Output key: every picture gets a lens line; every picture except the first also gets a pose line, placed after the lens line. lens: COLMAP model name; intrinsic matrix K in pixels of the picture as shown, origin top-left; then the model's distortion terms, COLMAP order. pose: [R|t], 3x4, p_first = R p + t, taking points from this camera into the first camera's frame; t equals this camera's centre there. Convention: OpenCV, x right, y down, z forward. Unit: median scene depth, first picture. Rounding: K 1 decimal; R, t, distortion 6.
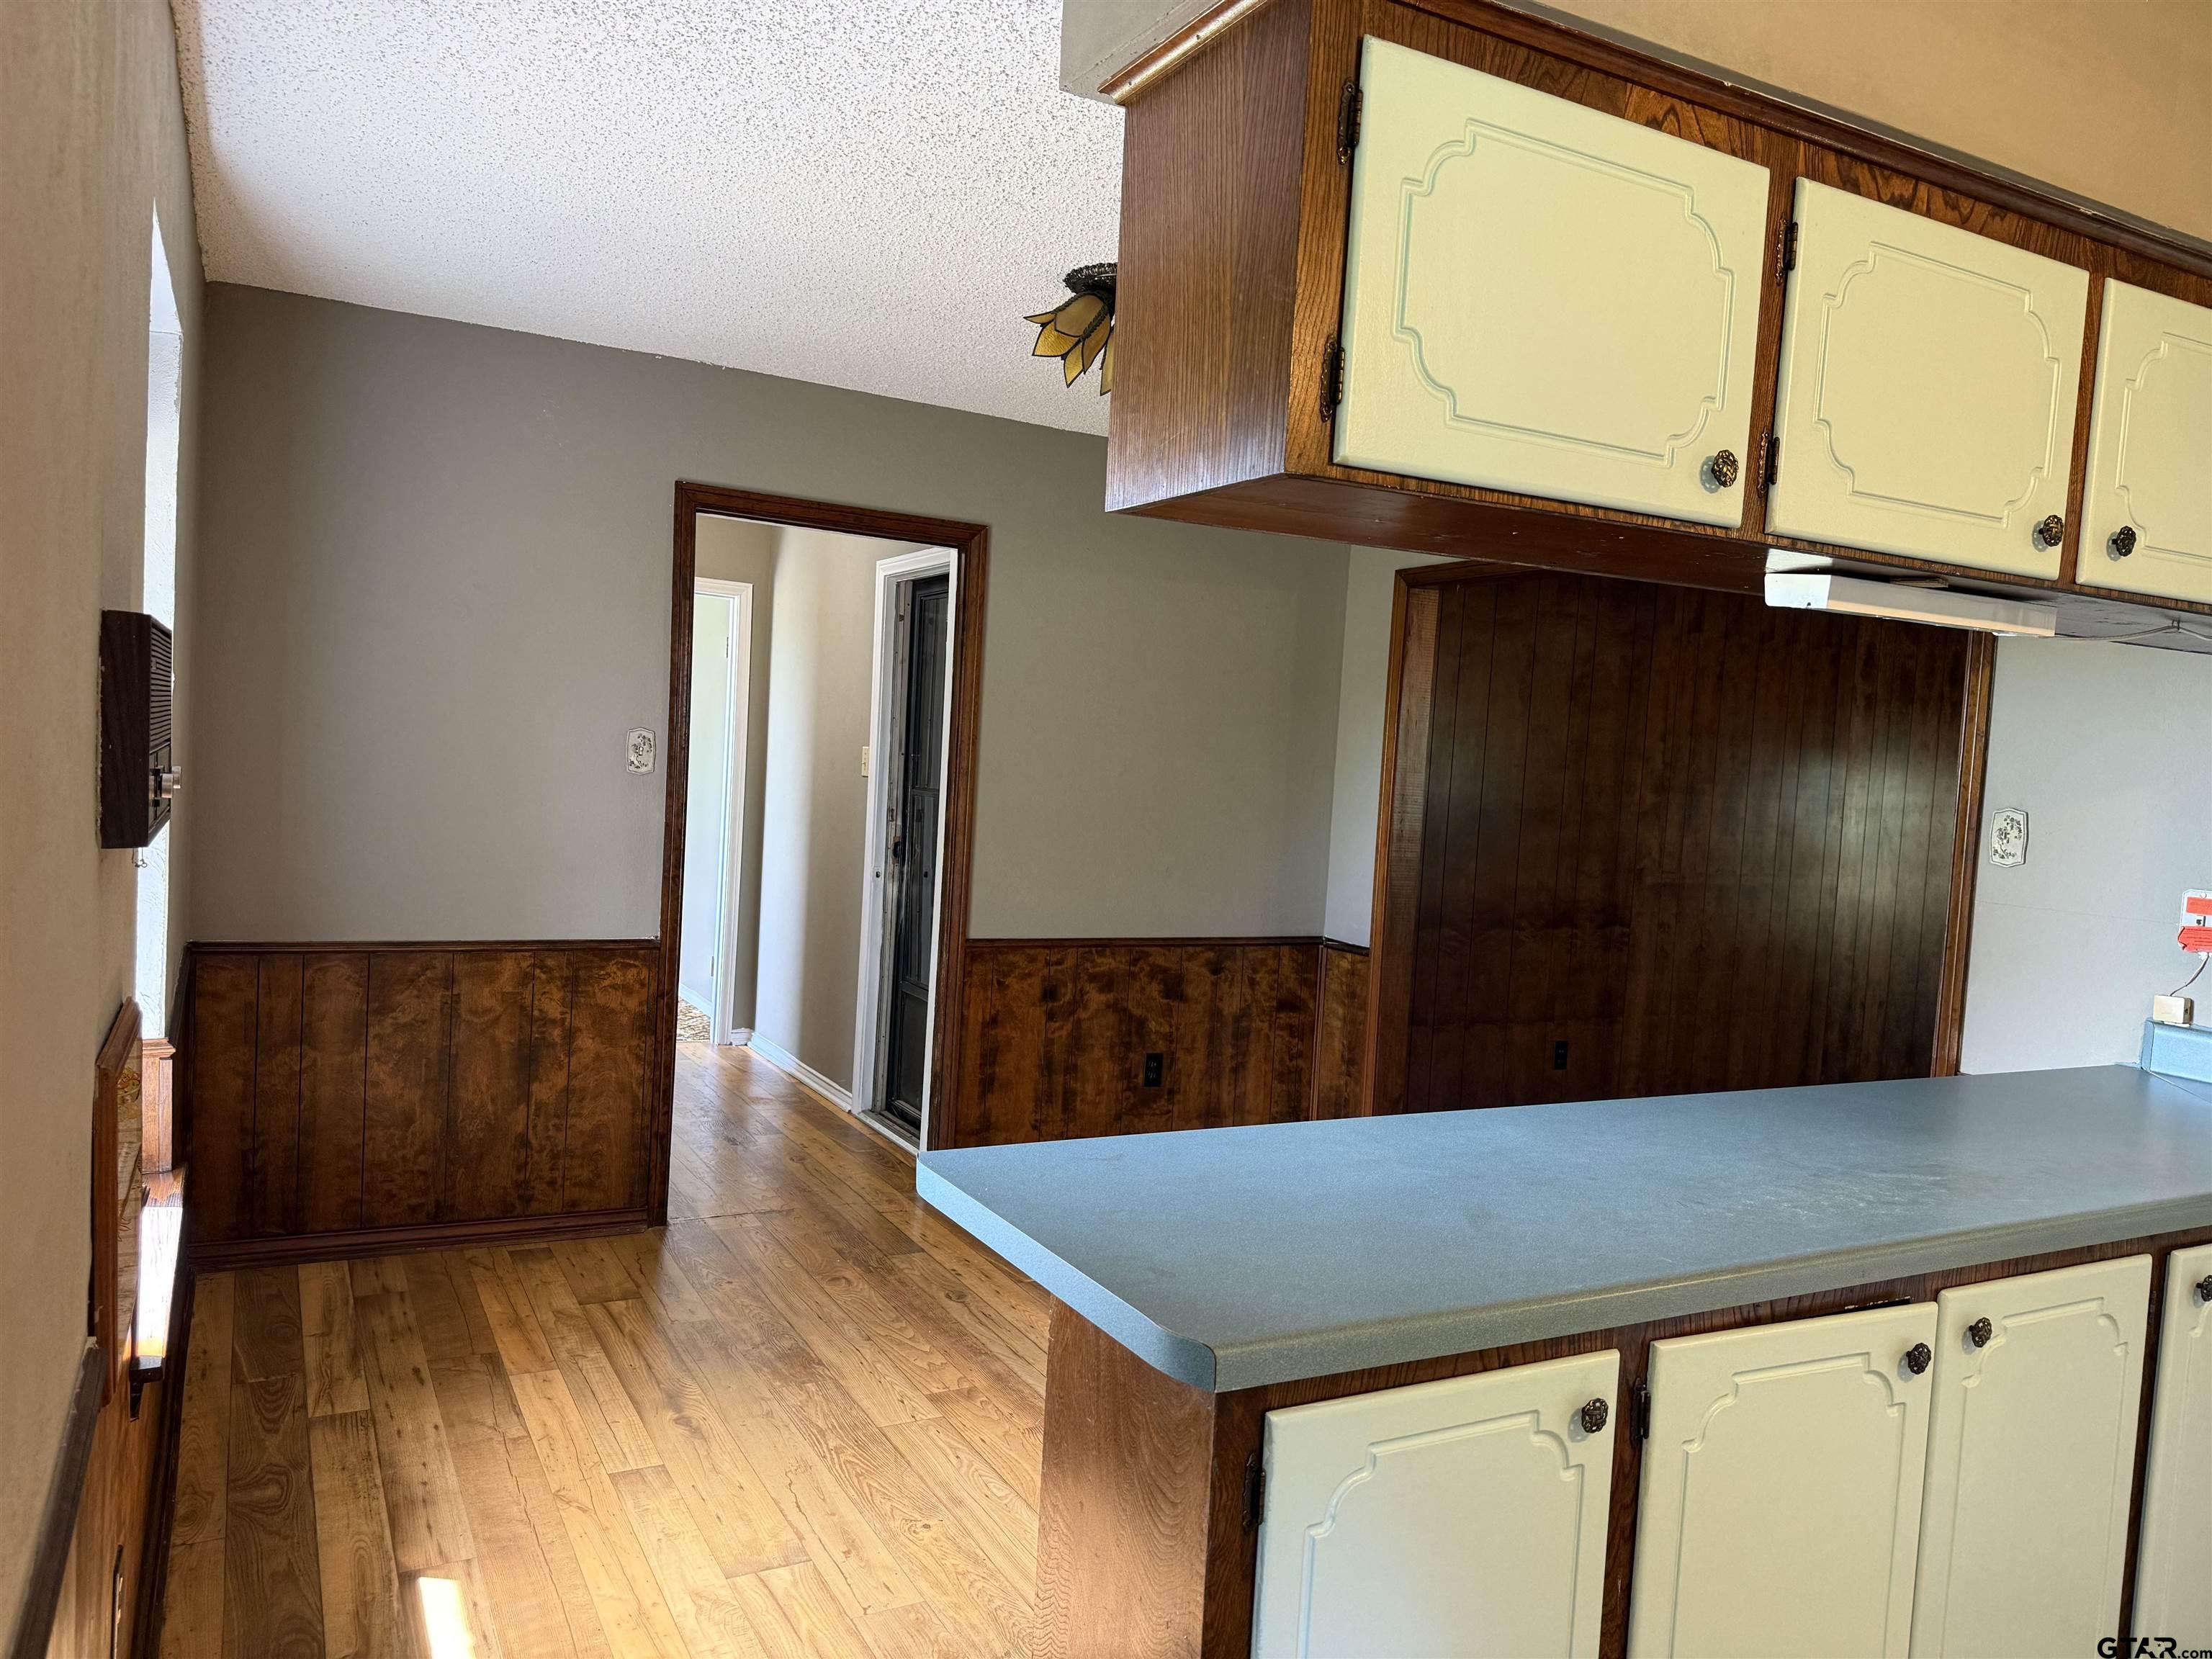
lens RADIAL K [[1600.9, 0, 1106.0], [0, 1600.9, 829.5], [0, 0, 1]] dist [-0.002895, -0.130540]
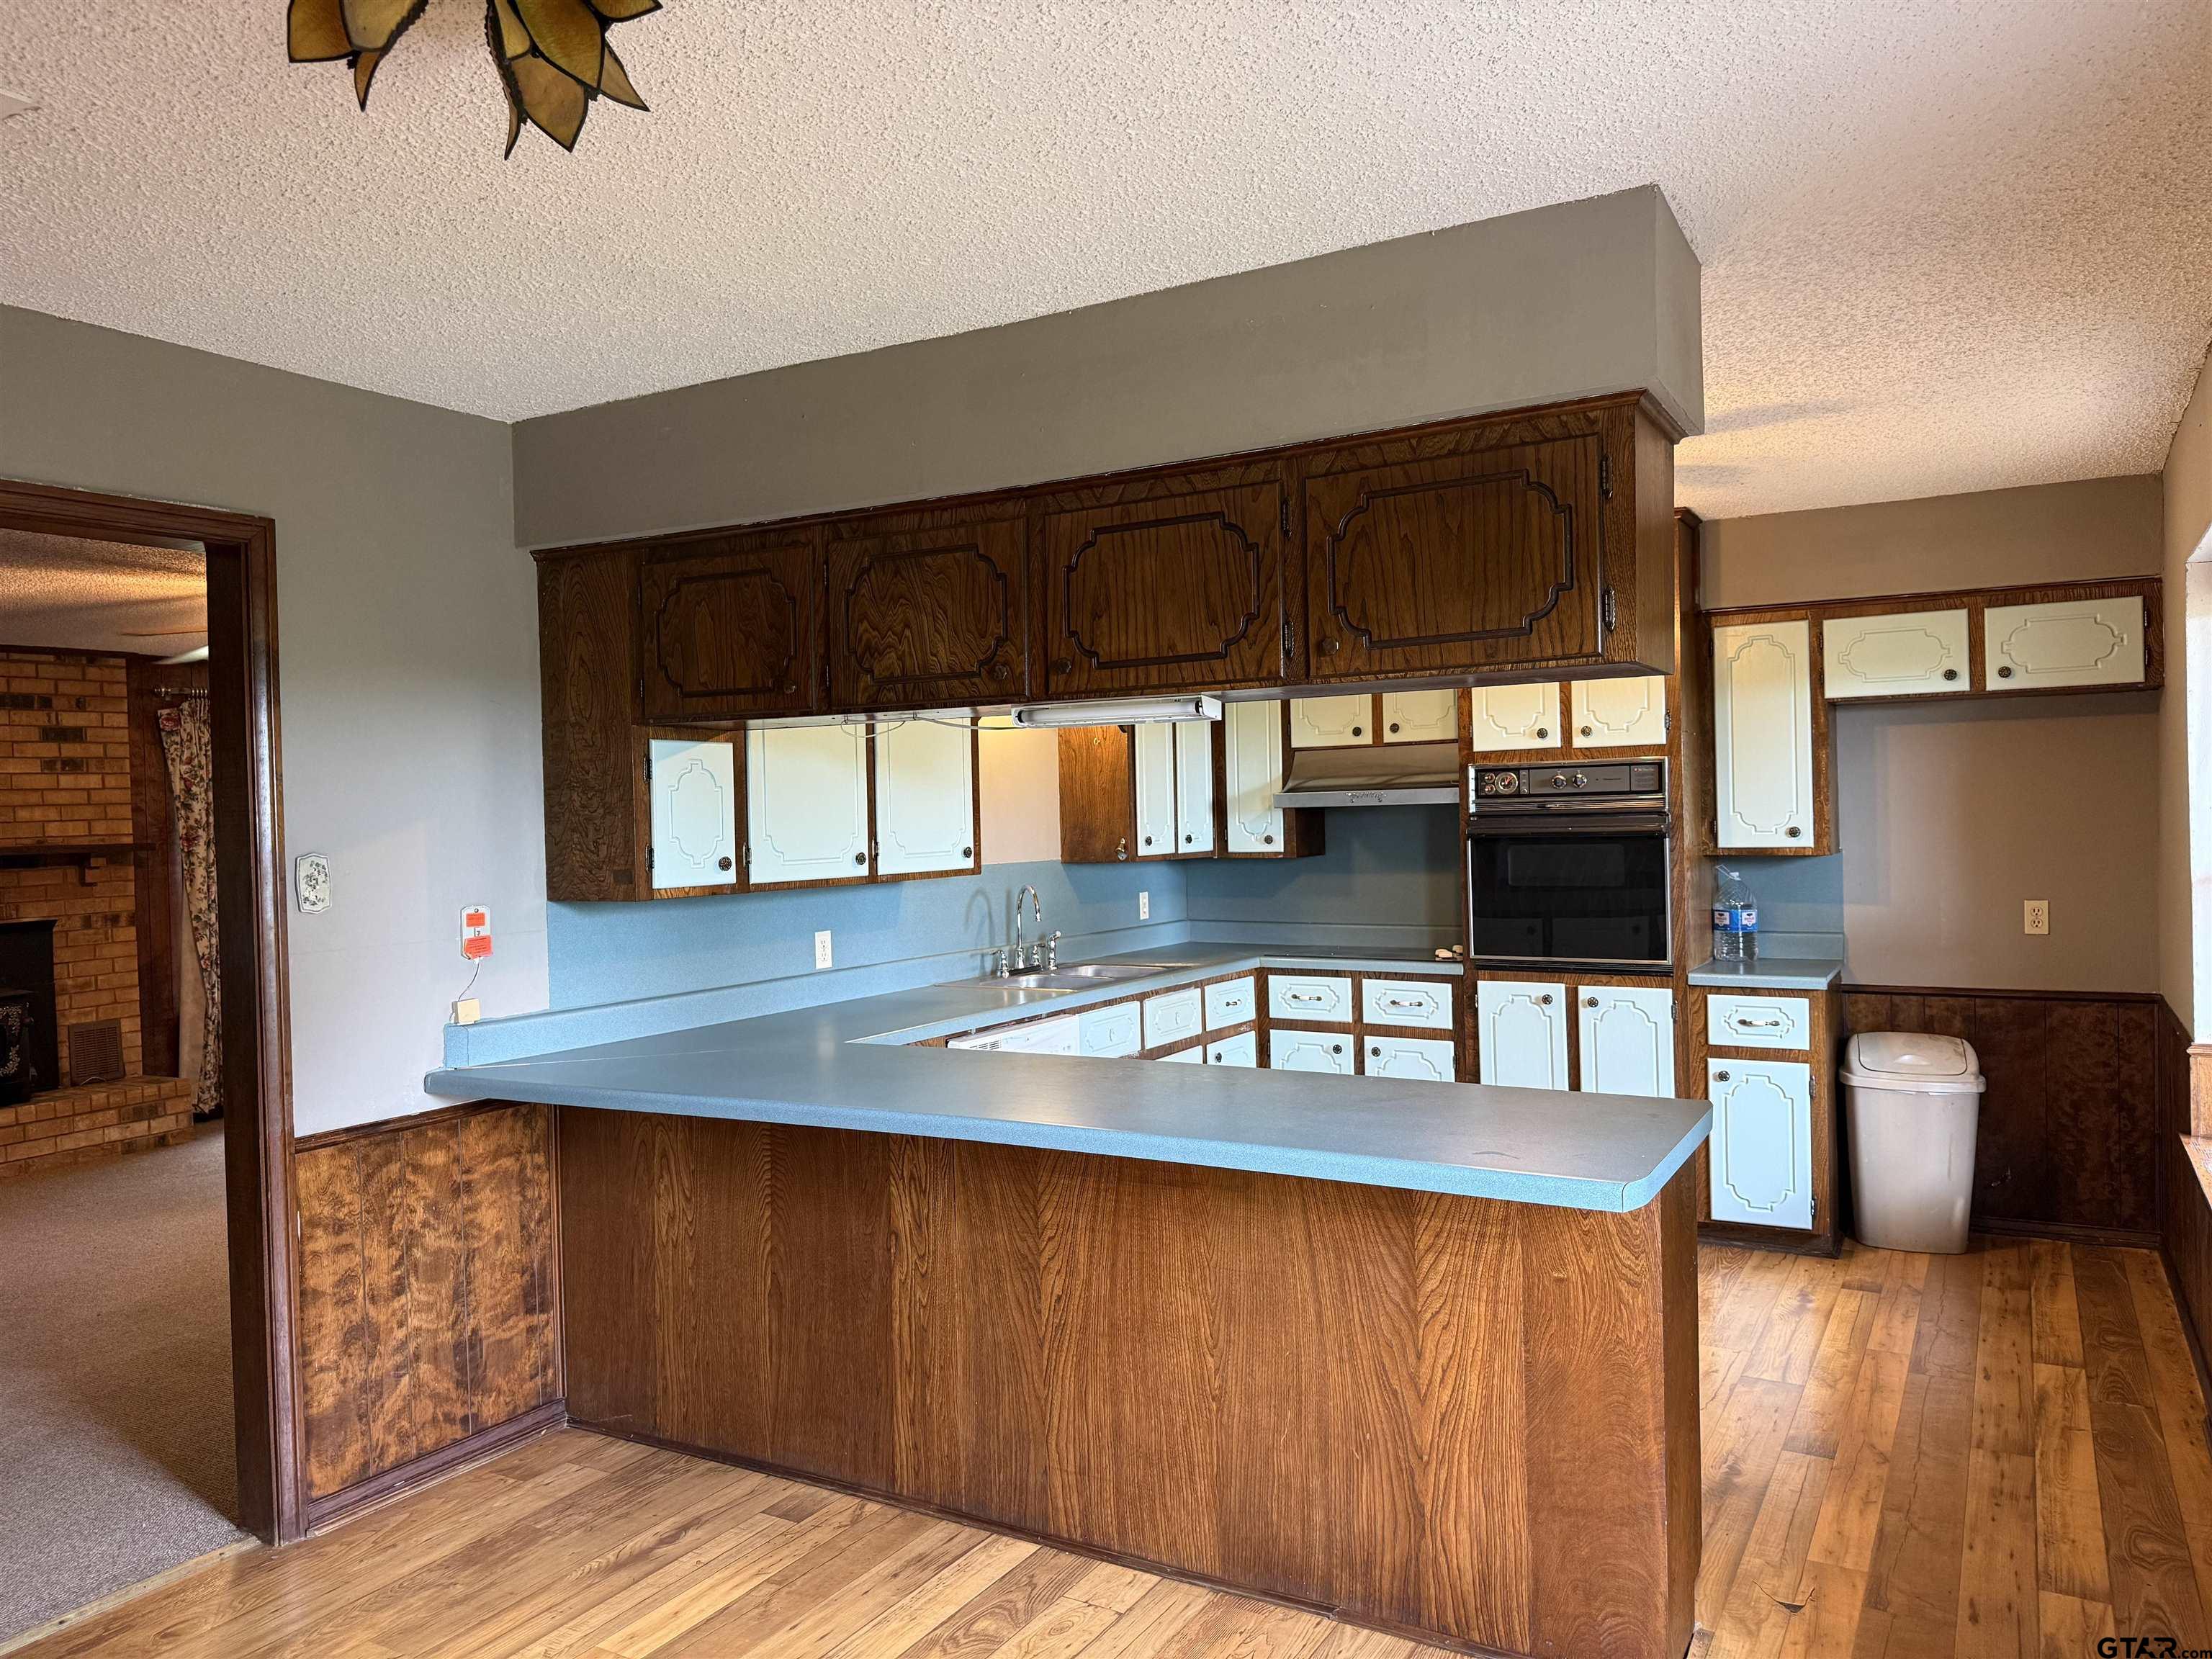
lens RADIAL K [[1544.0, 0, 1098.7], [0, 1544.0, 831.6], [0, 0, 1]] dist [0.075683, -0.107632]
pose [[-0.533740, -0.050182, 0.844158, -0.324417], [0.031313, 0.996380, 0.079030, -0.055558], [-0.845069, 0.068614, -0.530237, 0.676283]]
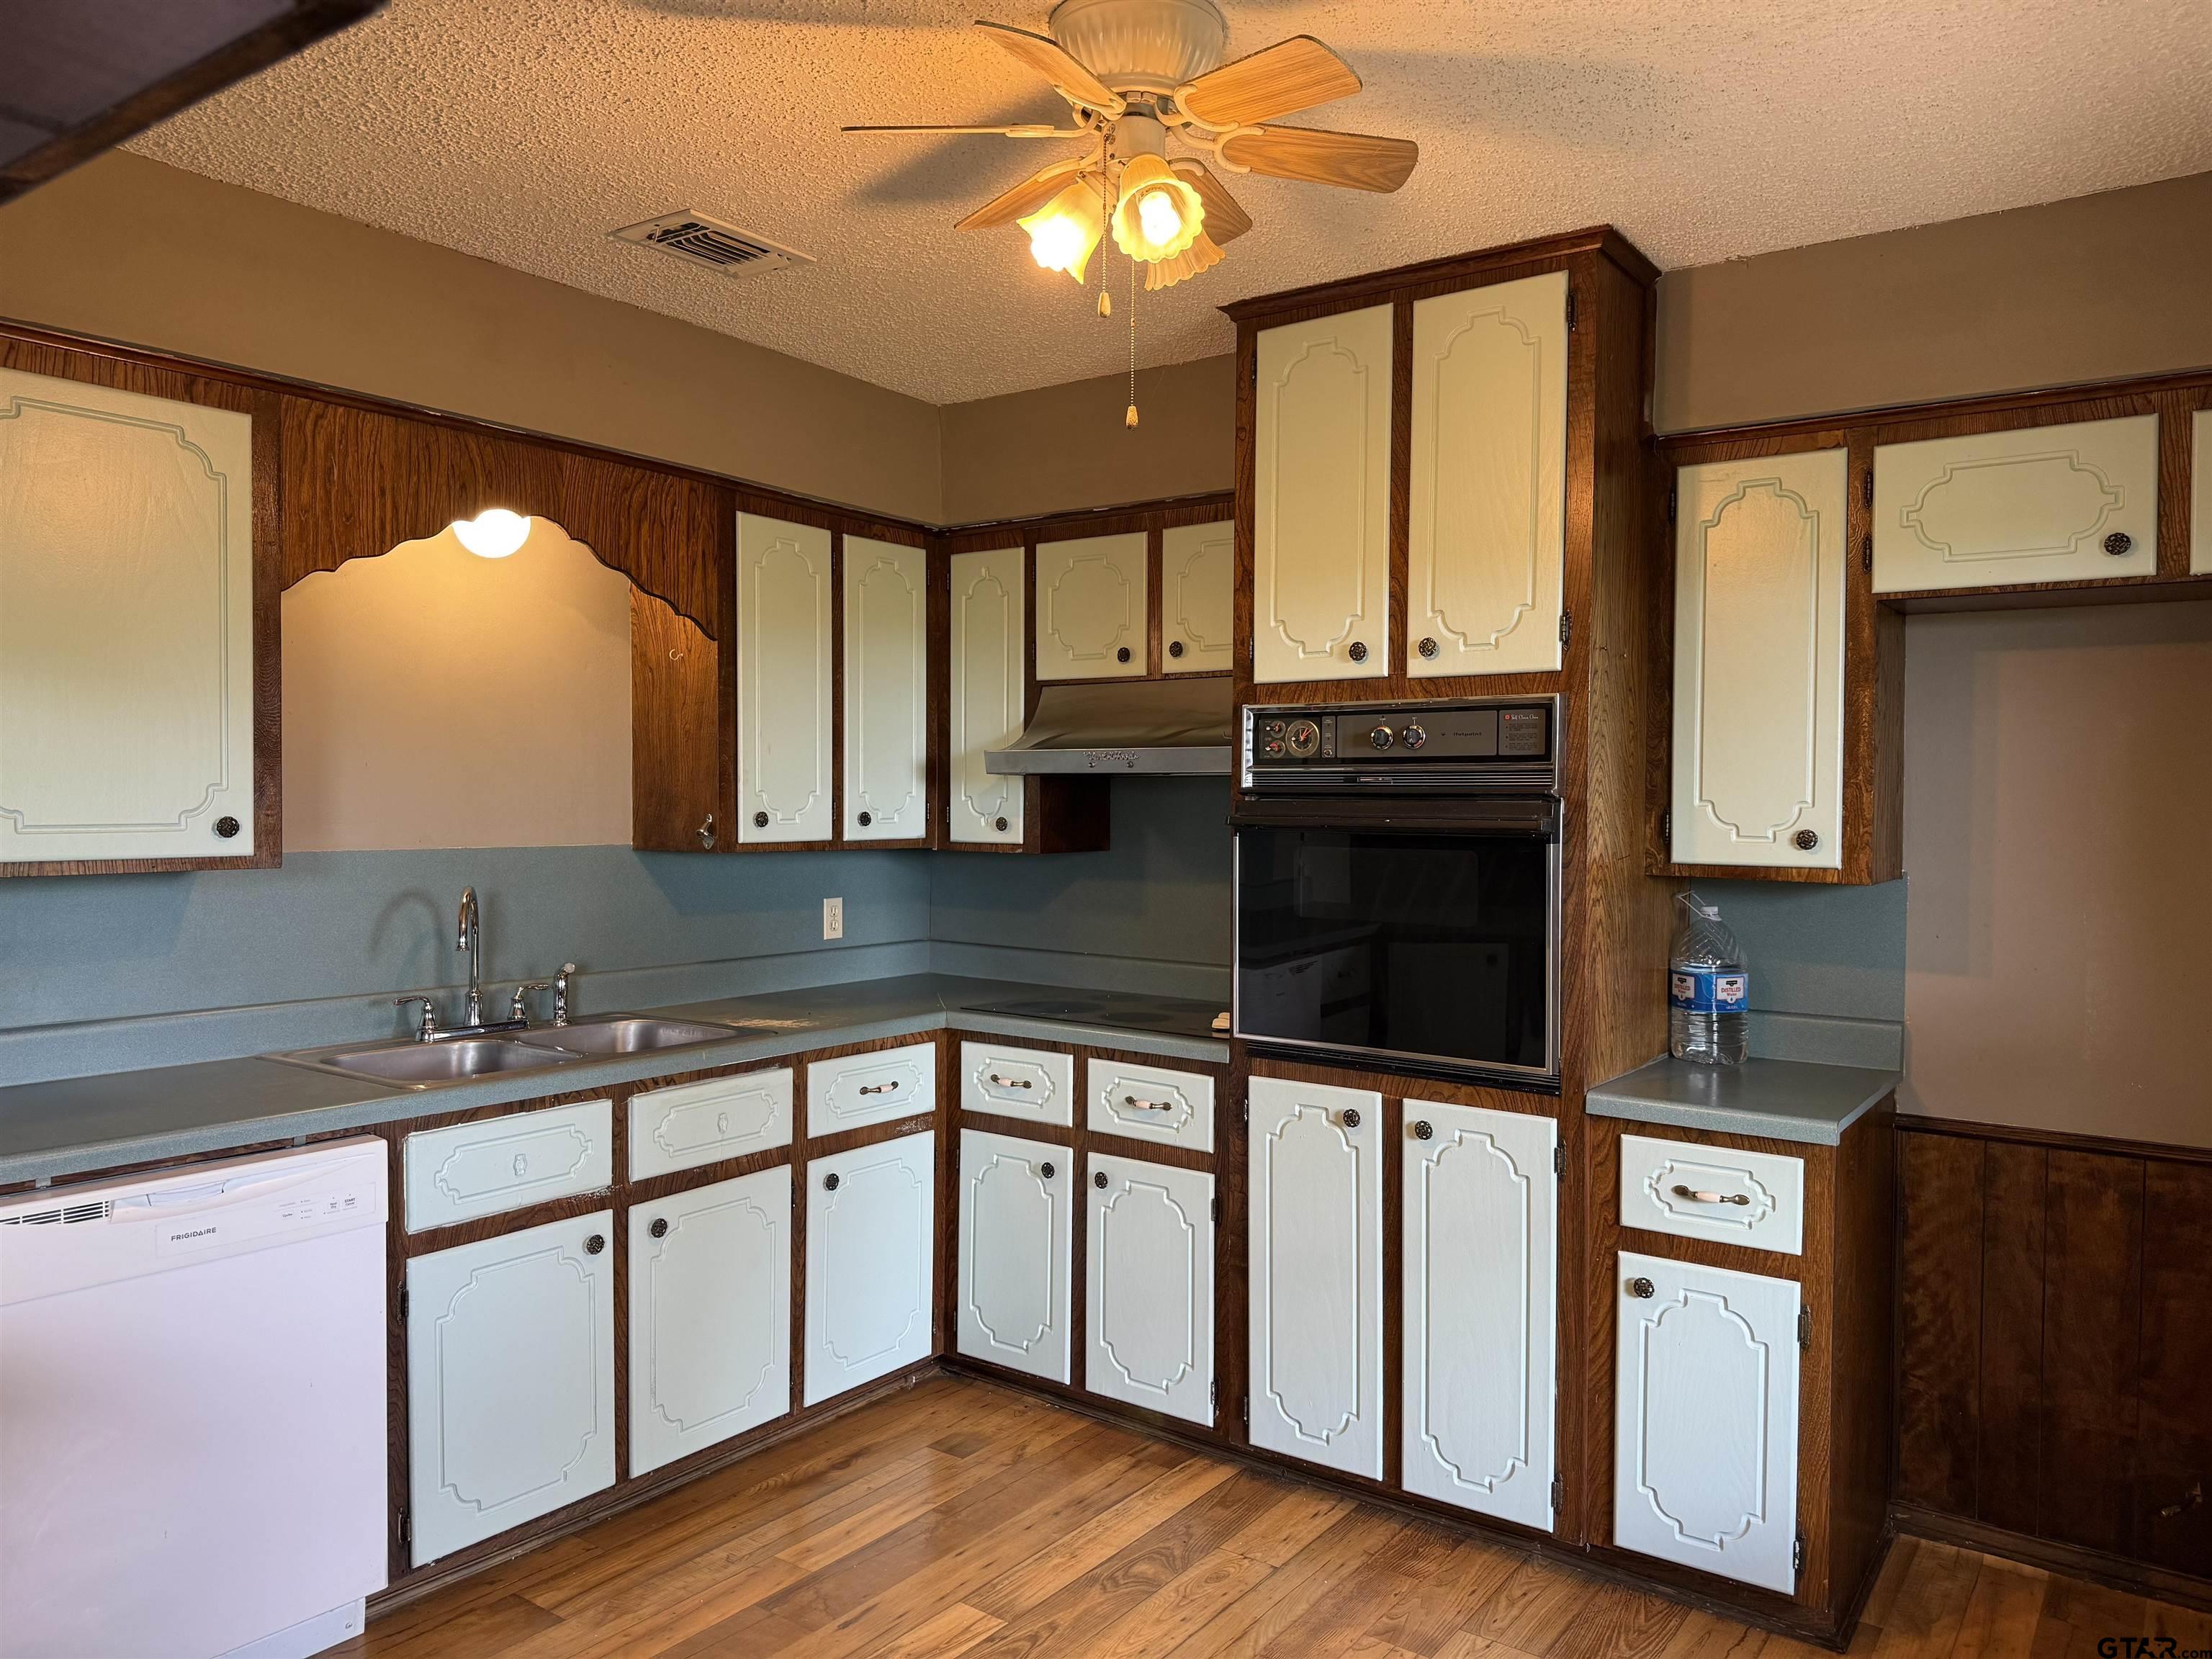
lens RADIAL K [[1548.2, 0, 1111.2], [0, 1548.2, 836.7], [0, 0, 1]] dist [0.058464, -0.059769]
pose [[-0.447398, -0.081104, 0.890650, -0.119328], [0.007924, 0.995481, 0.094631, -0.020933], [-0.894300, 0.049395, -0.444734, 0.275689]]
